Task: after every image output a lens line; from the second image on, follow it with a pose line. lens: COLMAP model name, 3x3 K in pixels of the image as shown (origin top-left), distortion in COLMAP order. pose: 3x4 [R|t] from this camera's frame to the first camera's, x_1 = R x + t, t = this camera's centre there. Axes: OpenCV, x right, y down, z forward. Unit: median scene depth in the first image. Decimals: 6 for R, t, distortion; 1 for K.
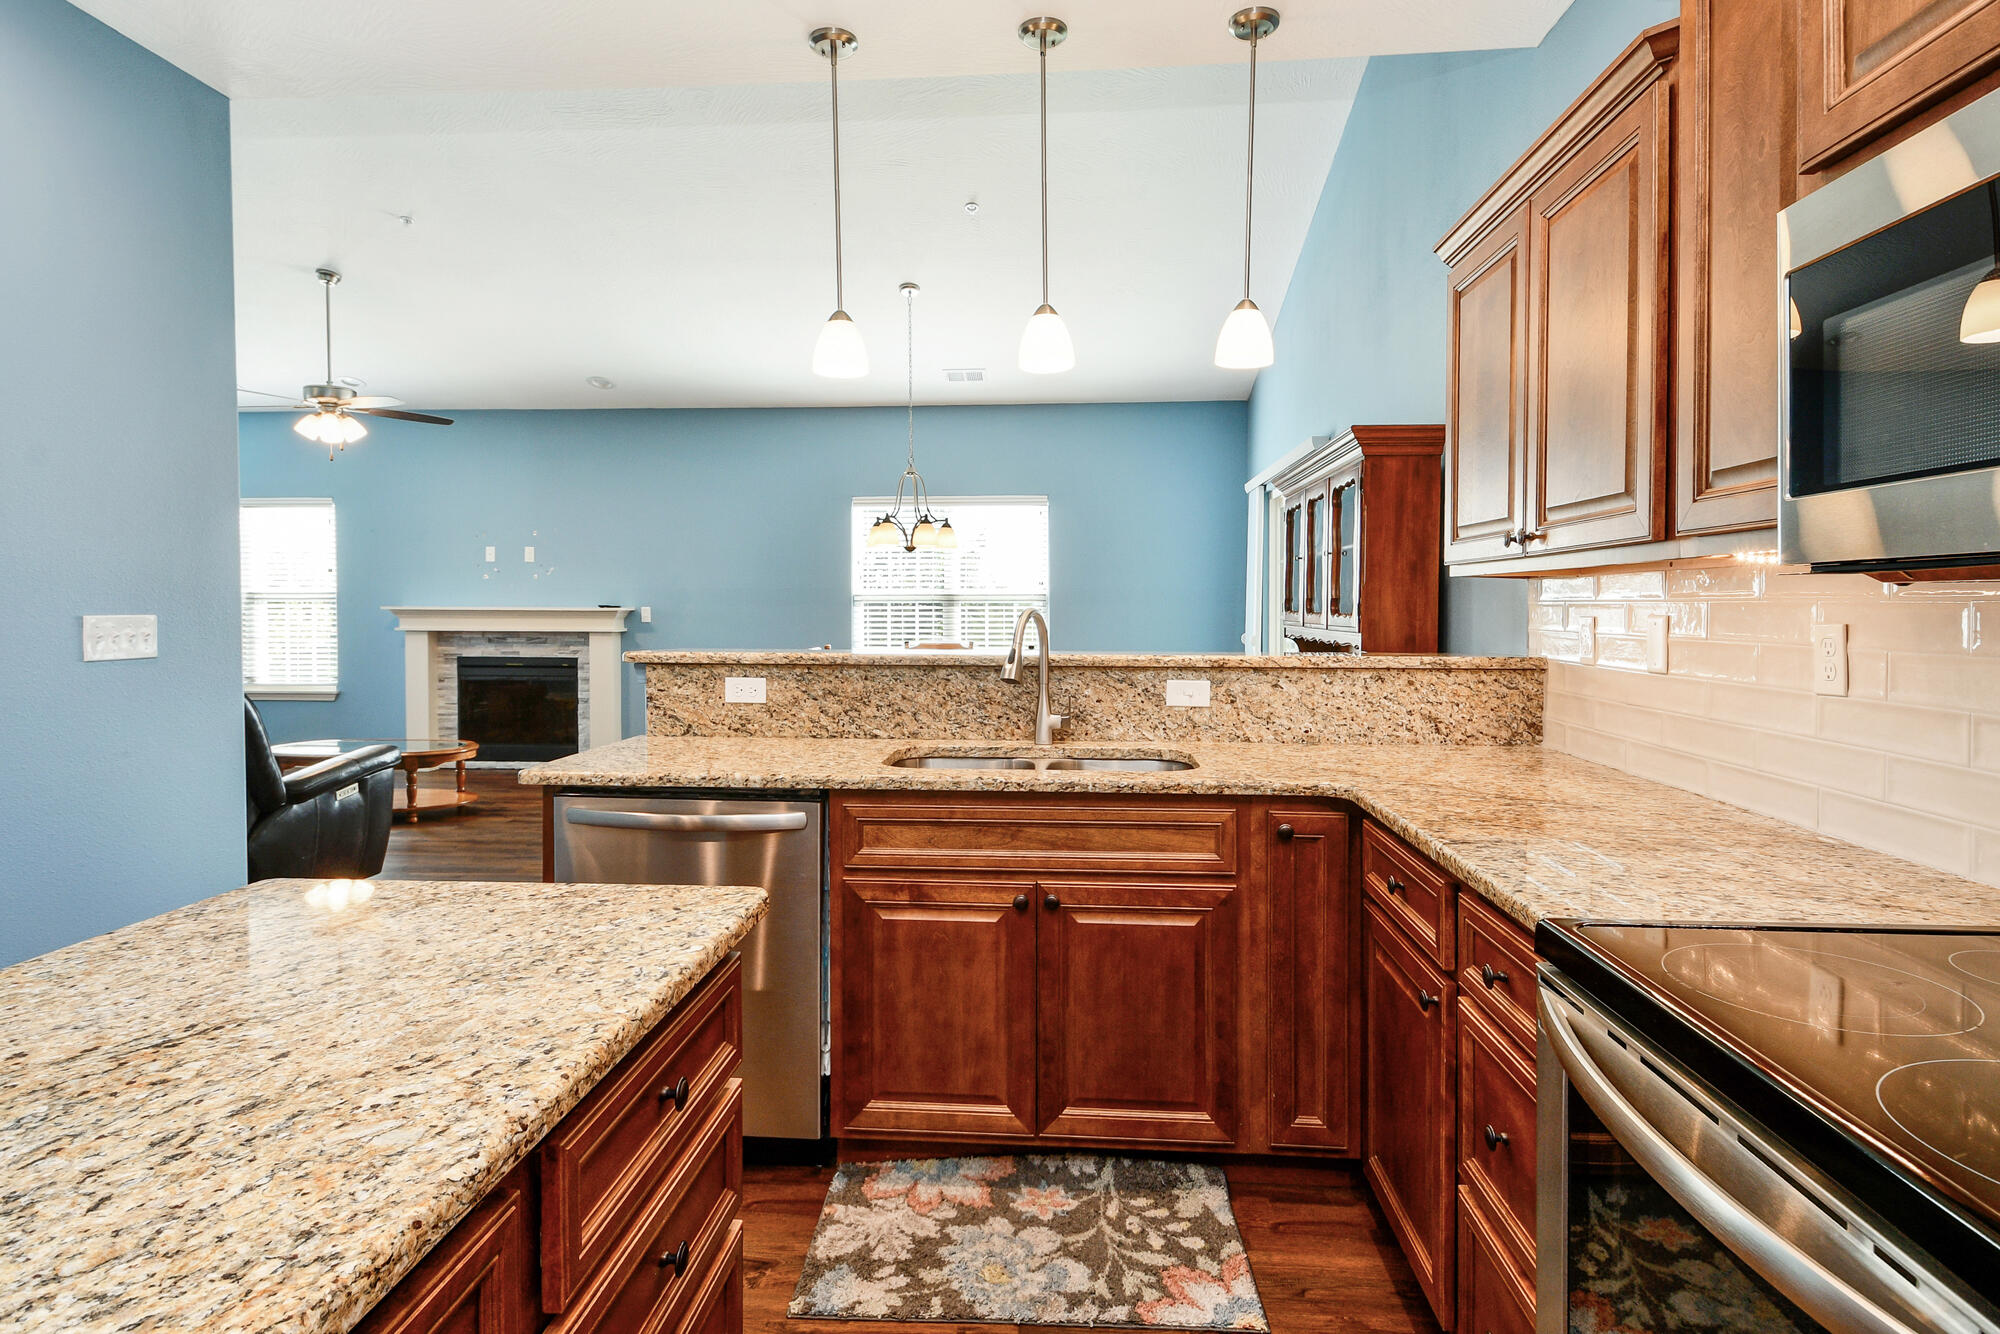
lens RADIAL K [[1034.2, 0, 942.5], [0, 1034.2, 630.3], [0, 0, 1]] dist [0.016383, -0.013593]
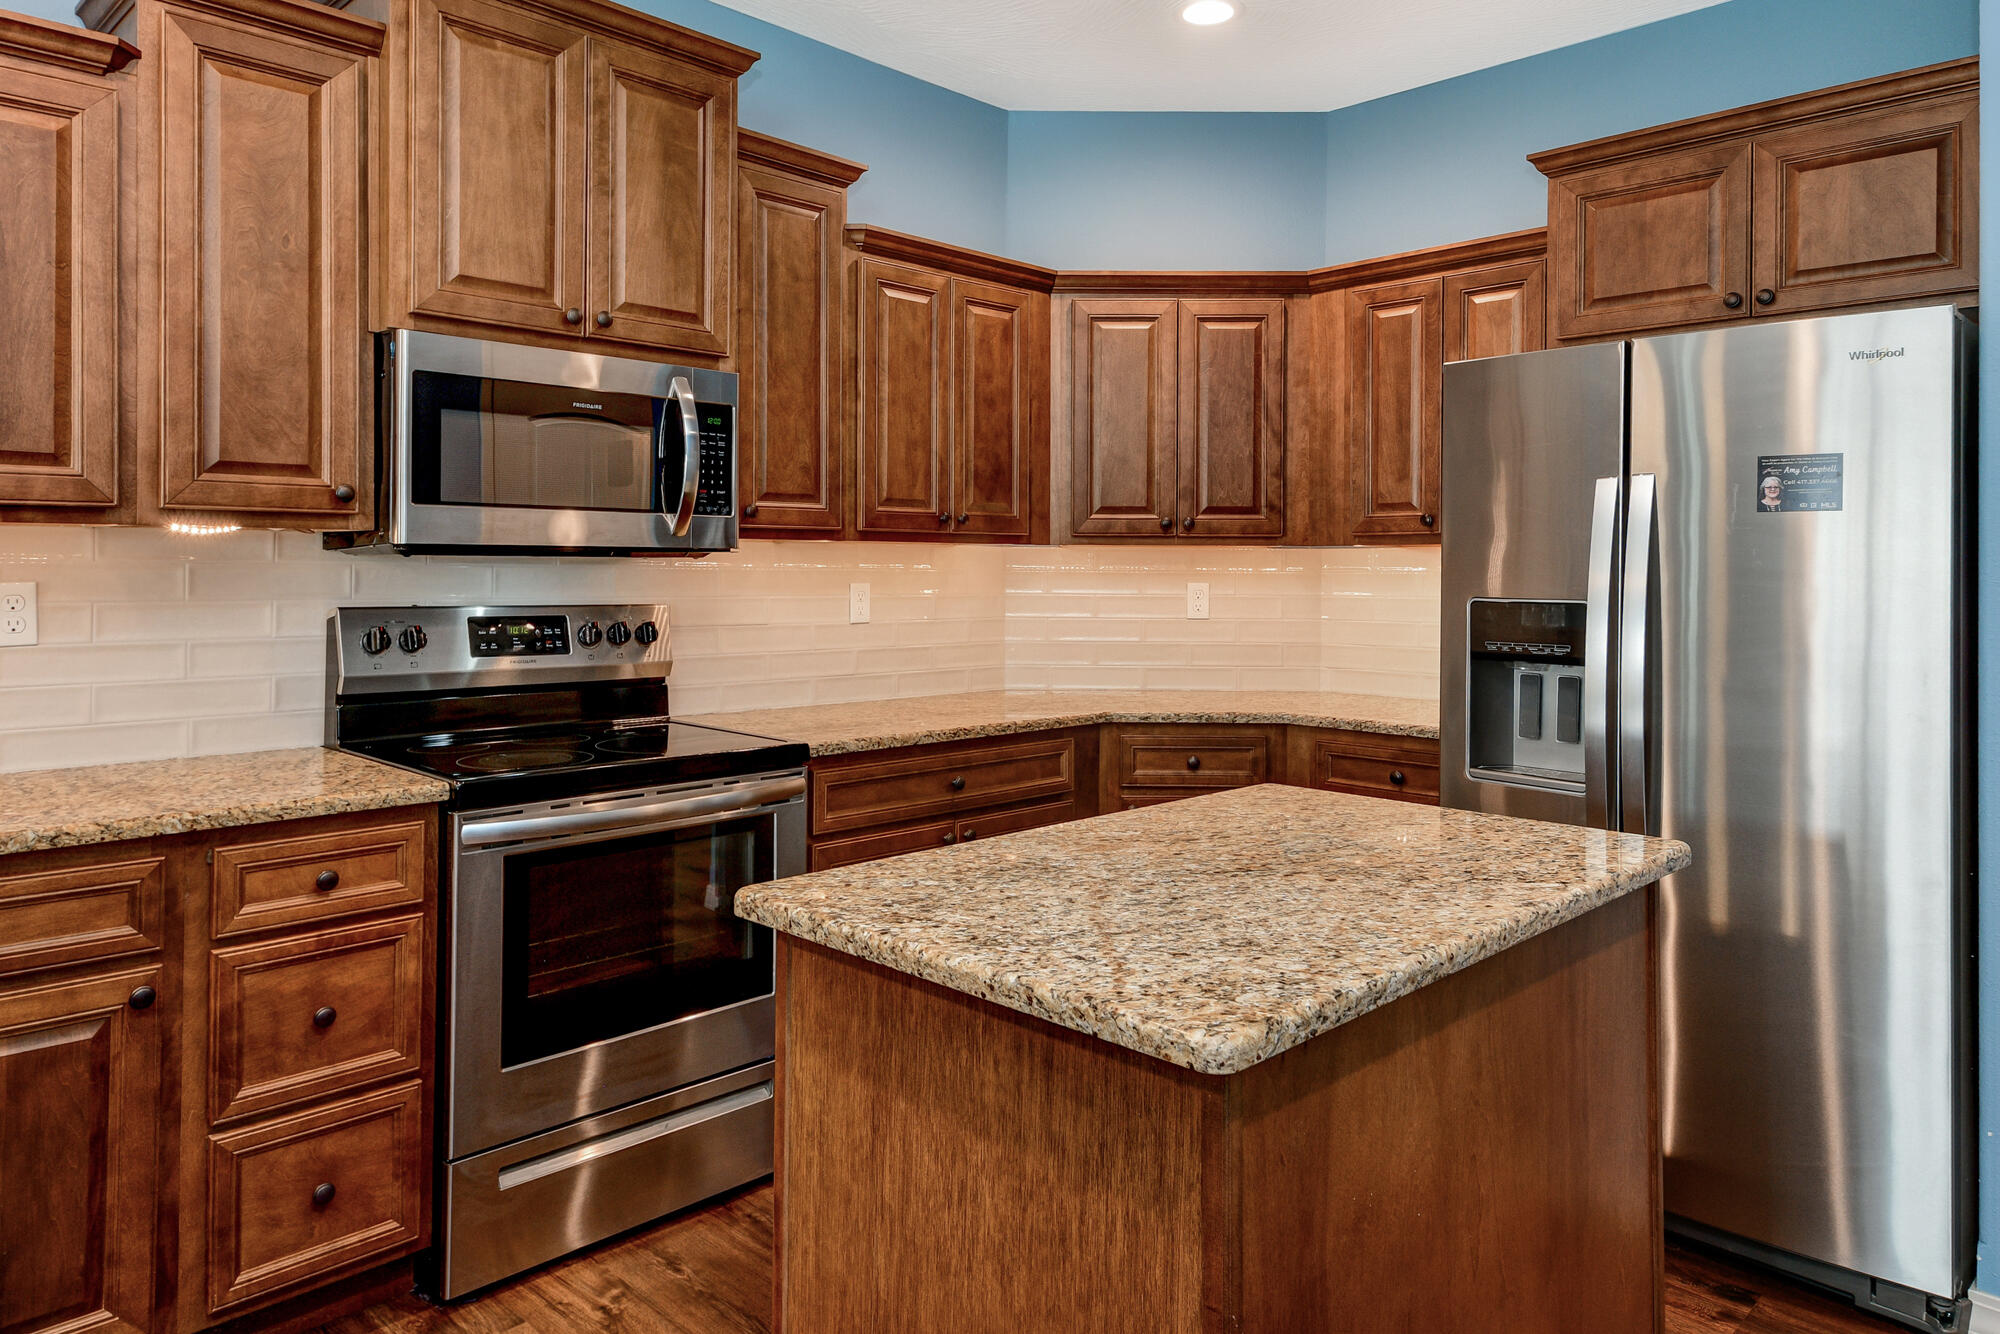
lens RADIAL K [[1273.2, 0, 1035.3], [0, 1273.2, 569.7], [0, 0, 1]] dist [0.035168, -0.020211]
pose [[-0.775627, -0.005026, 0.631172, -0.502468], [0.009641, 0.999757, 0.019808, -0.020938], [-0.631118, 0.021449, -0.775390, 0.789754]]
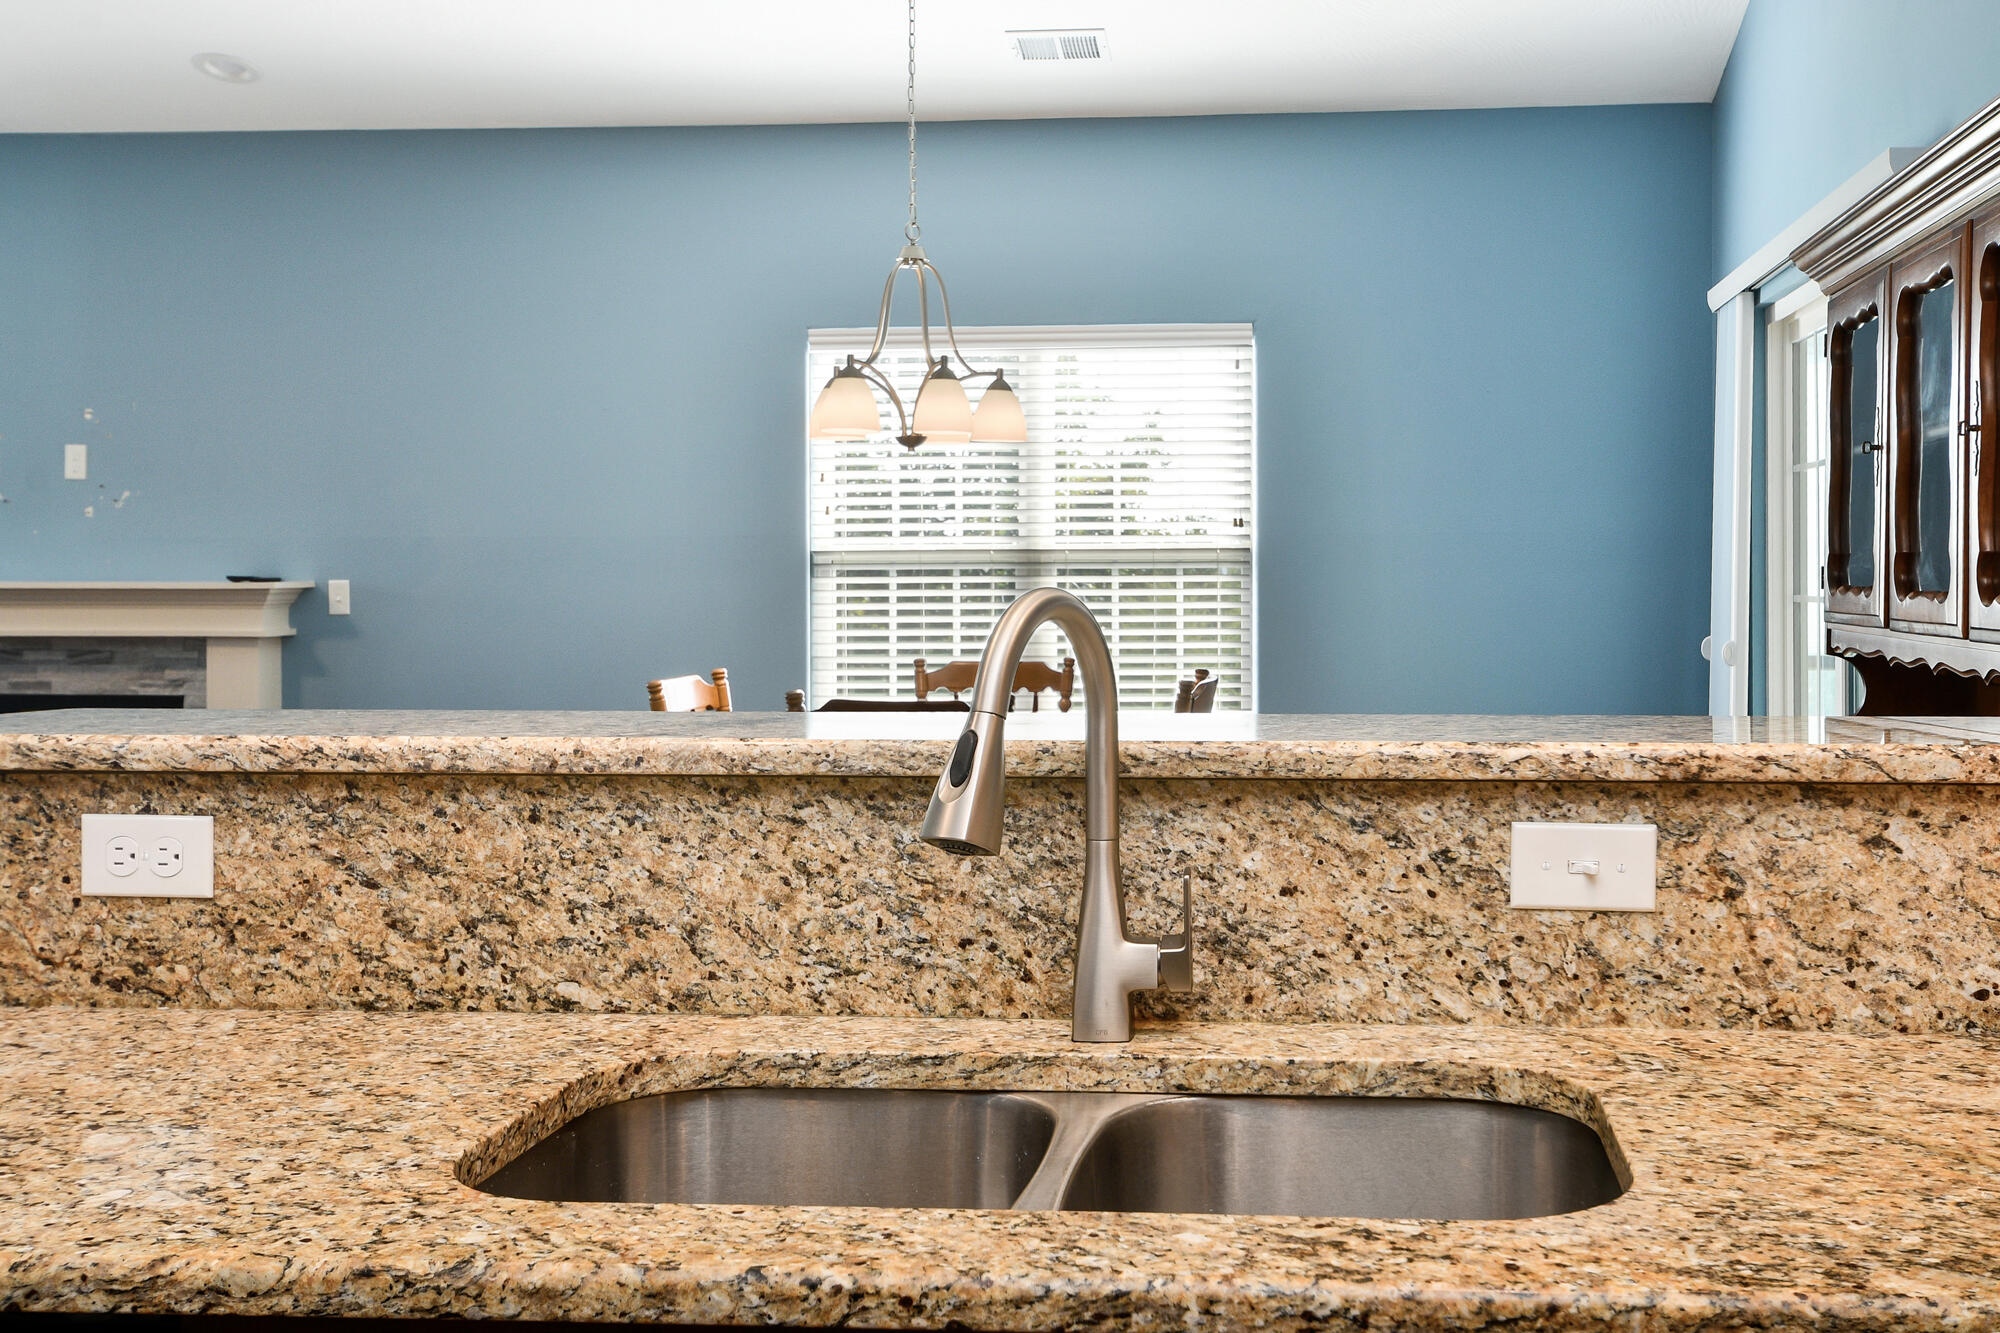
lens RADIAL K [[2163.7, 0, 1049.9], [0, 2163.7, 601.6], [0, 0, 1]] dist [0.046225, 0.000000]
pose [[0.999985, -0.003406, -0.004378, 0.084220], [0.003356, 0.999931, -0.011227, -0.009835], [0.004416, 0.011212, 0.999927, 0.362709]]
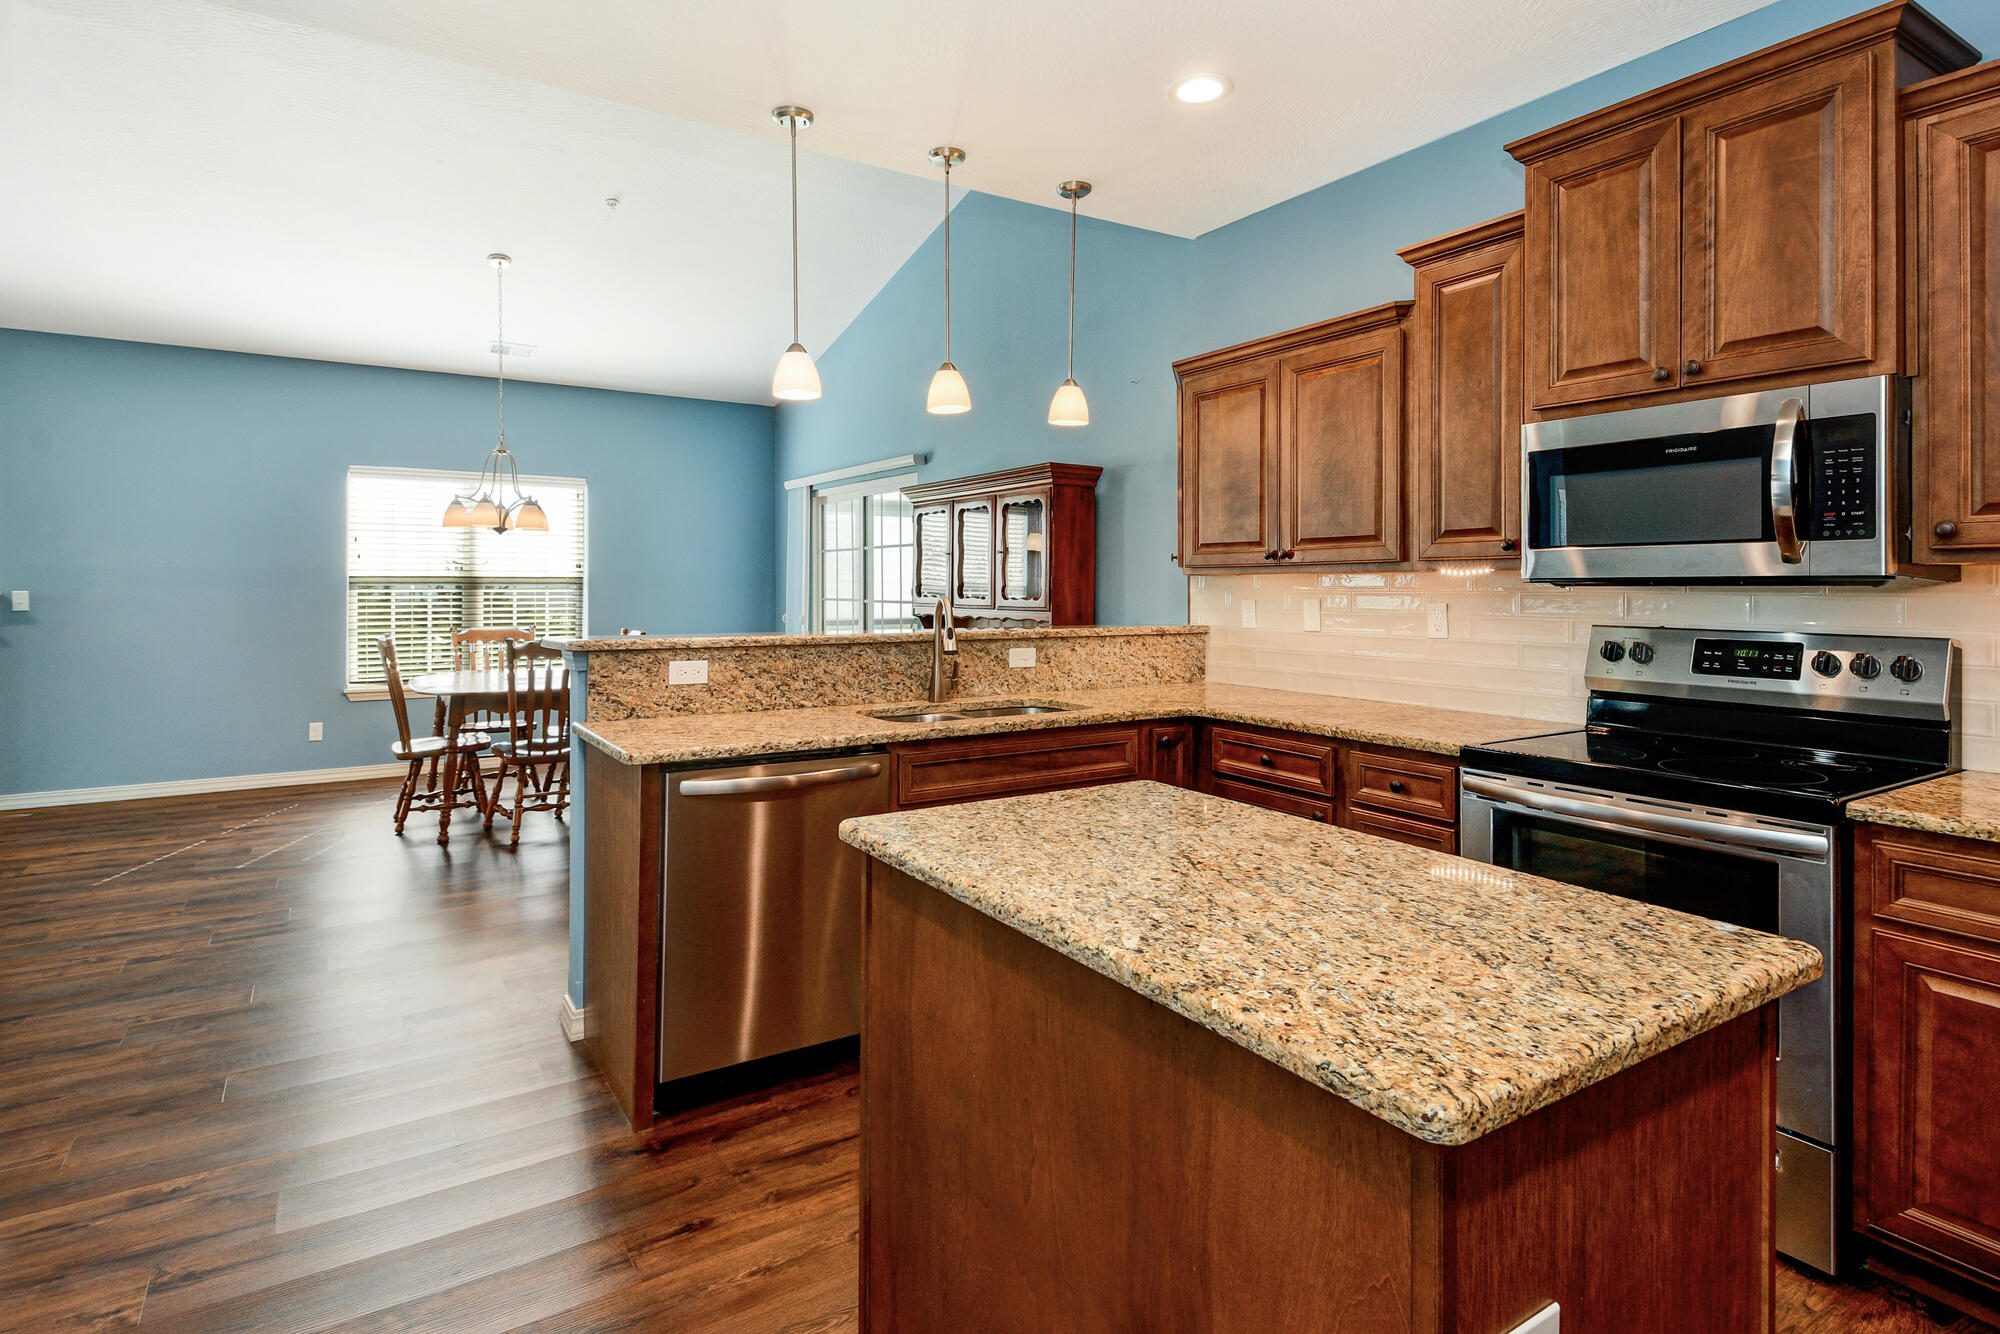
lens RADIAL K [[1034.2, 0, 962.2], [0, 1034.2, 582.6], [0, 0, 1]] dist [0.016383, -0.013593]
pose [[0.806491, 0.002580, 0.591240, -0.619980], [0.013790, 0.999636, -0.023172, -0.006878], [-0.591085, 0.026841, 0.806163, -0.044694]]
